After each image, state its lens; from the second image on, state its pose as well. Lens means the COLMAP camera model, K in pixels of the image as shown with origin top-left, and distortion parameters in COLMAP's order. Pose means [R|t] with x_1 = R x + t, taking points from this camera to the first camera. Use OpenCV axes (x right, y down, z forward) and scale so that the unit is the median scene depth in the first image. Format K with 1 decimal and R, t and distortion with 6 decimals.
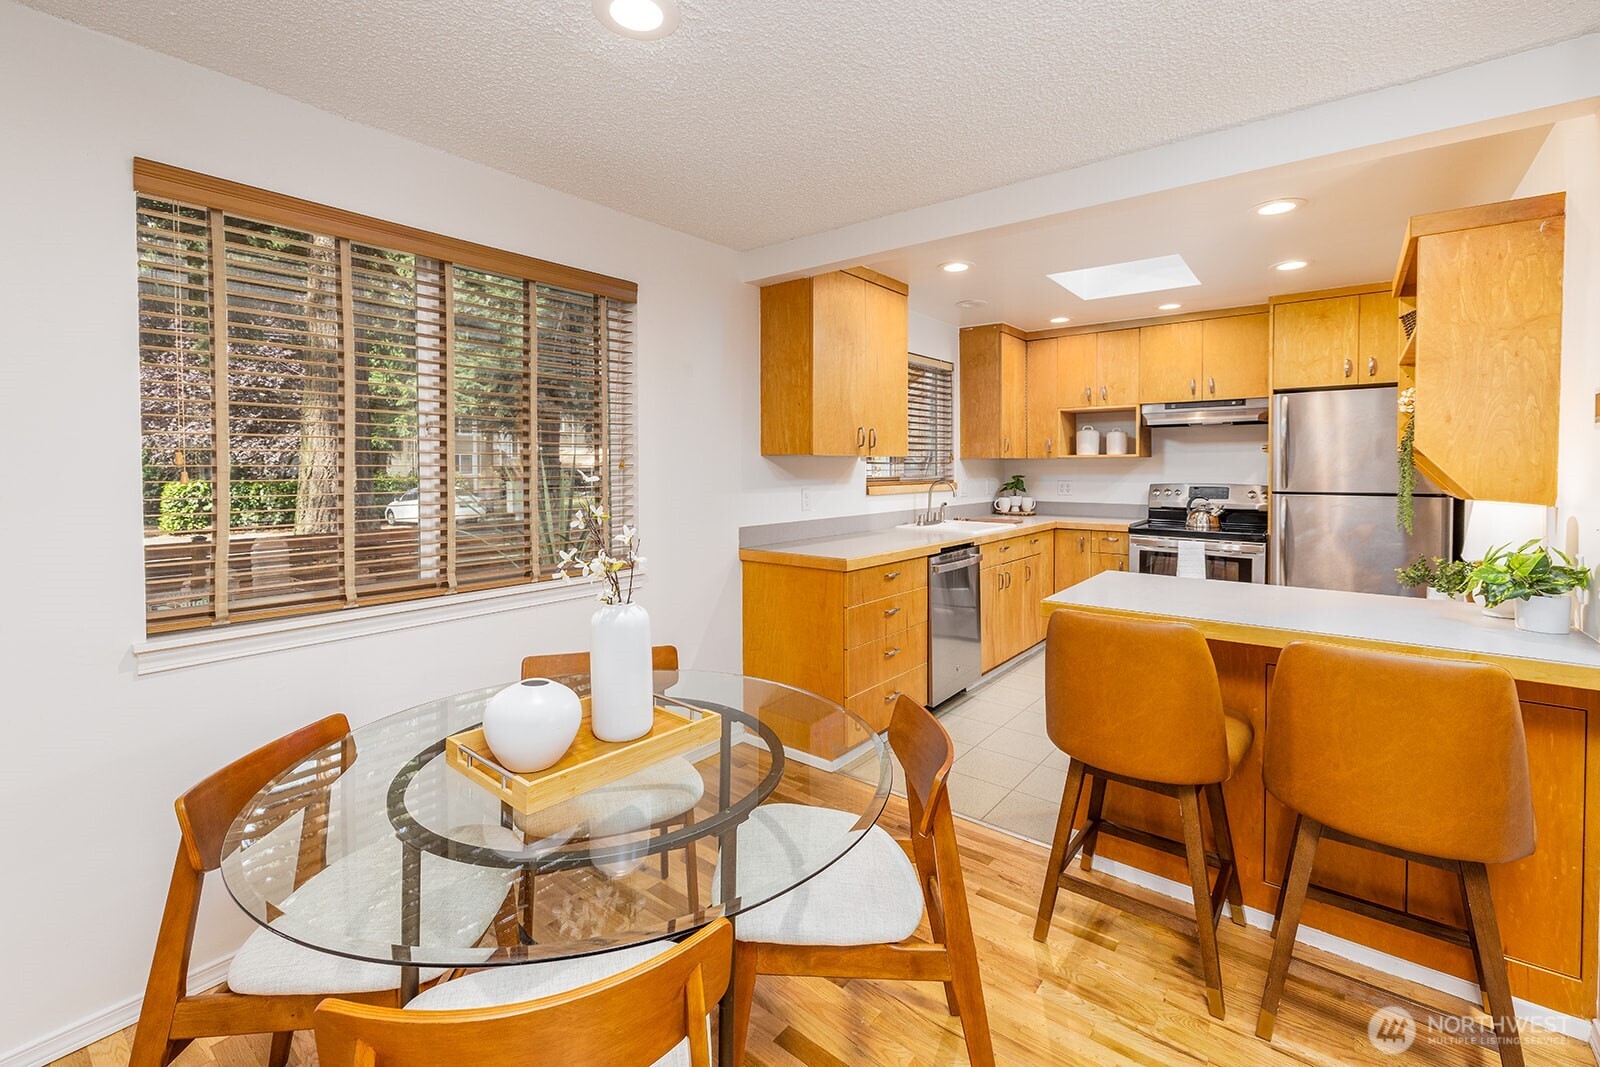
lens RADIAL K [[695.9, 0, 791.8], [0, 695.9, 487.6], [0, 0, 1]] dist [0.005250, -0.000183]
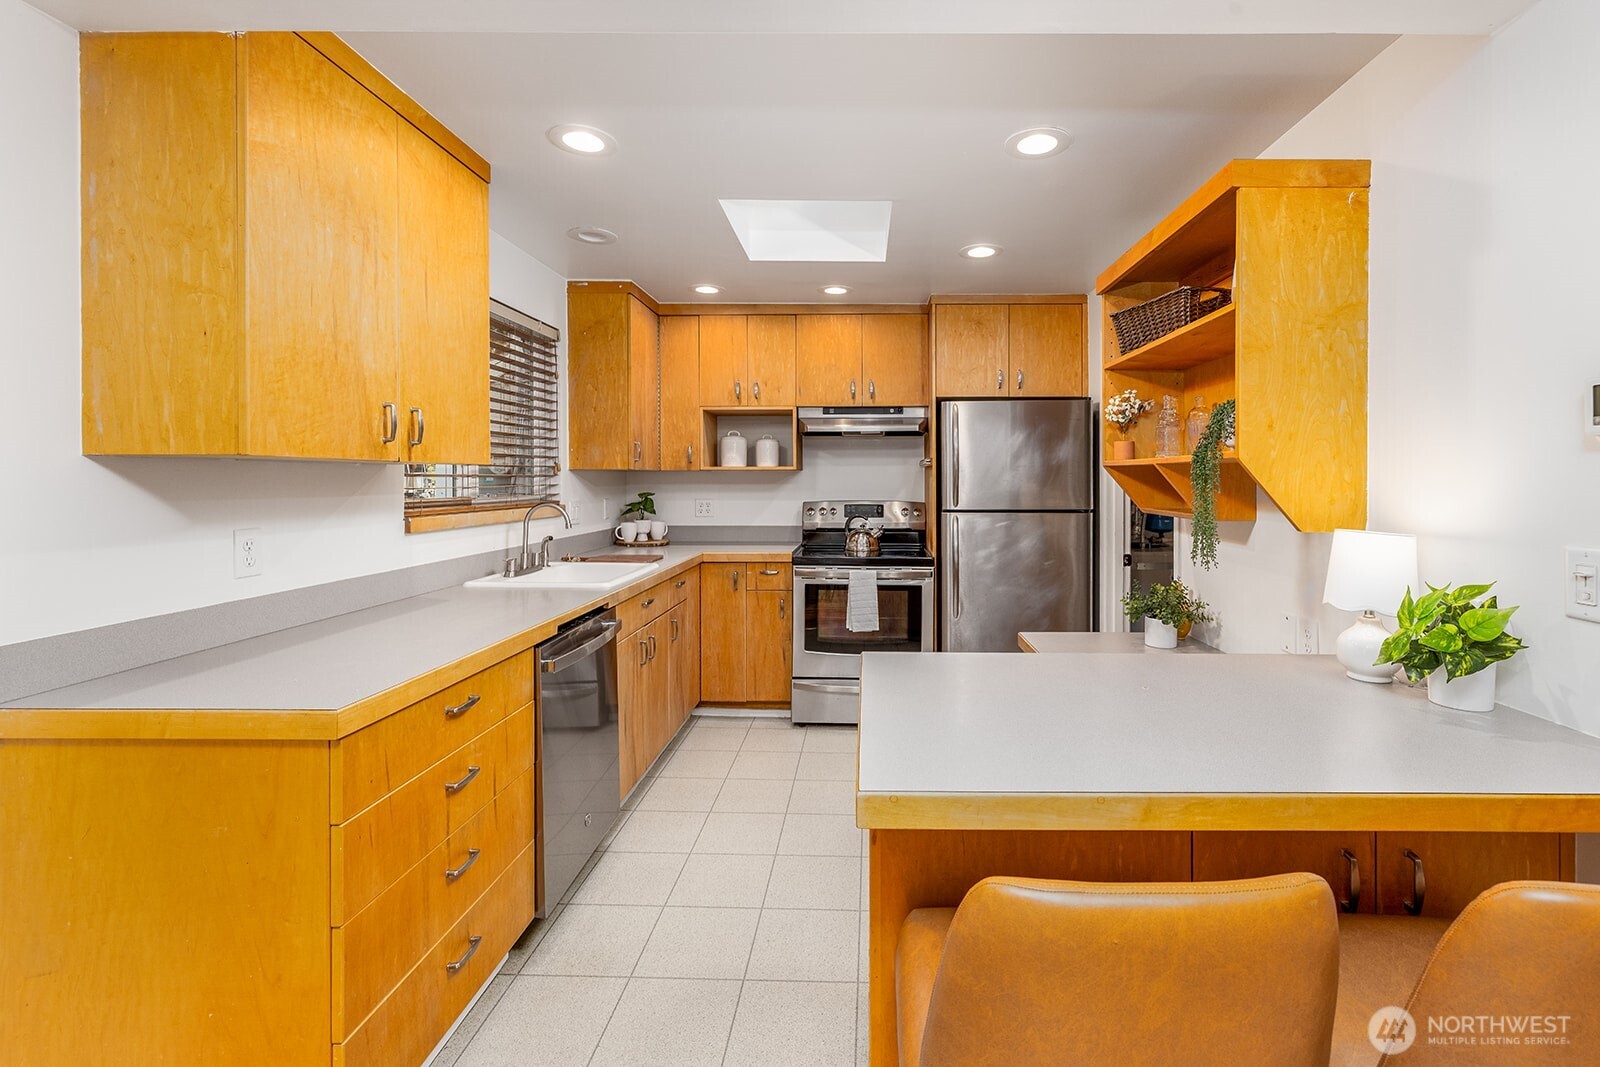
lens RADIAL K [[695.9, 0, 858.5], [0, 695.9, 478.4], [0, 0, 1]] dist [0.005250, -0.000183]
pose [[0.782254, 0.002582, 0.622954, 0.043437], [0.017032, 0.999529, -0.025529, -0.012381], [-0.622727, 0.030581, 0.781842, 0.336252]]
